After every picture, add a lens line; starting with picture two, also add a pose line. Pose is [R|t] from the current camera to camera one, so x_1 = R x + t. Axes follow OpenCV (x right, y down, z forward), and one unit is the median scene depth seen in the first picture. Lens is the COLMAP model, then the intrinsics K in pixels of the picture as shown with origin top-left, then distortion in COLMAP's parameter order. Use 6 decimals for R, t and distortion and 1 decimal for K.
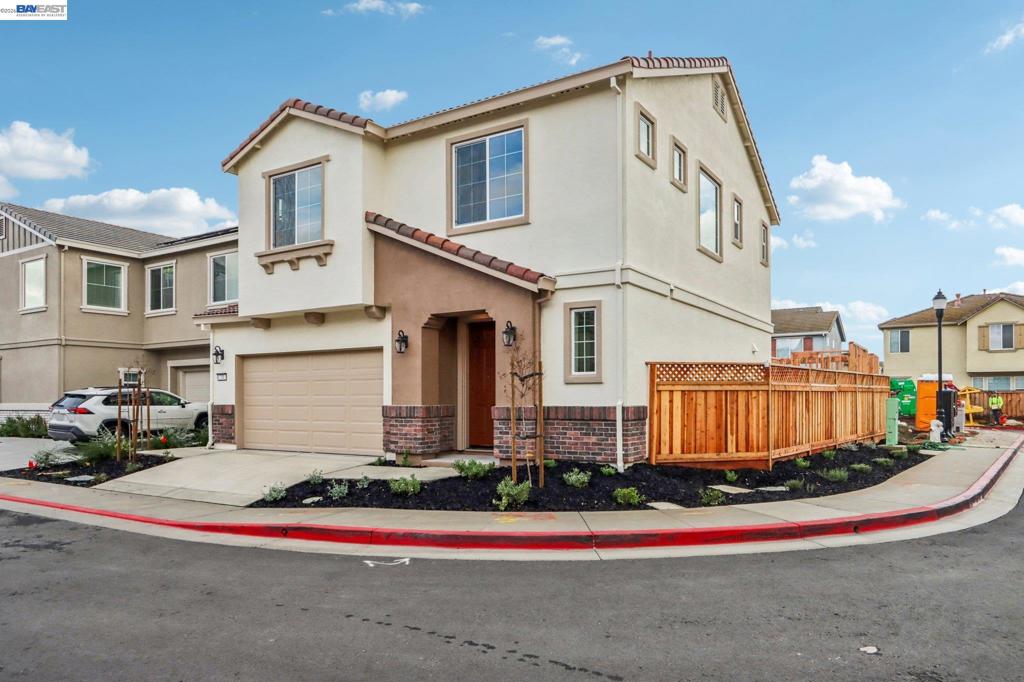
lens RADIAL K [[699.0, 0, 511.6], [0, 699.0, 392.1], [0, 0, 1]] dist [-0.000114, -0.000129]
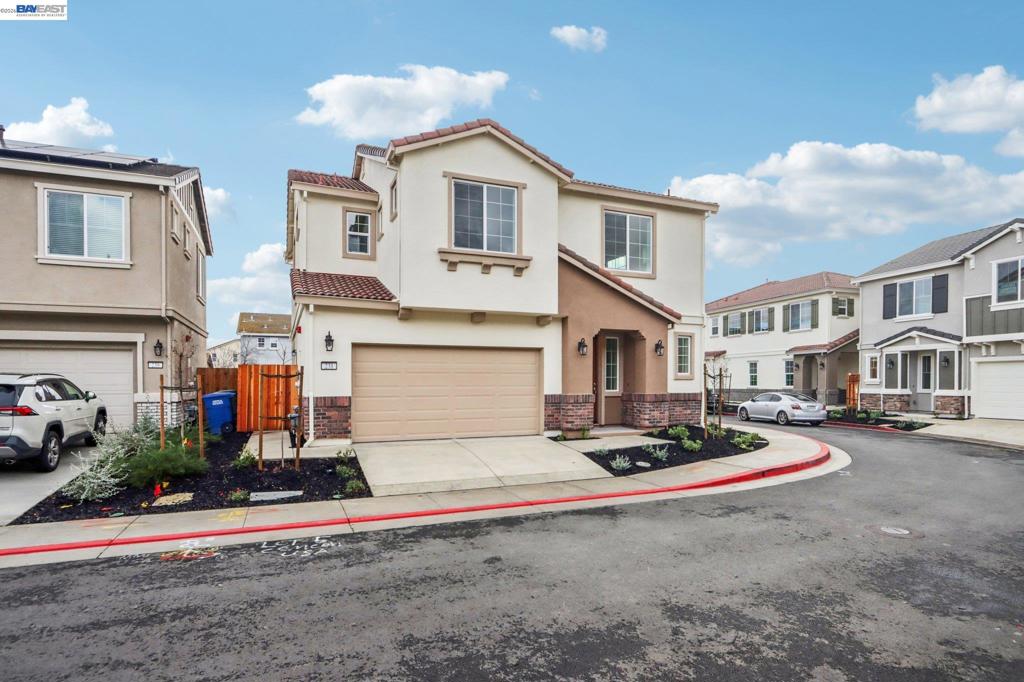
lens RADIAL K [[542.1, 0, 513.8], [0, 542.1, 387.2], [0, 0, 1]] dist [-0.002516, -0.000720]
pose [[0.565591, -0.005743, 0.824666, -1.045708], [-0.008569, 0.999881, 0.012840, -0.005984], [-0.824641, -0.014329, 0.565474, 0.497769]]
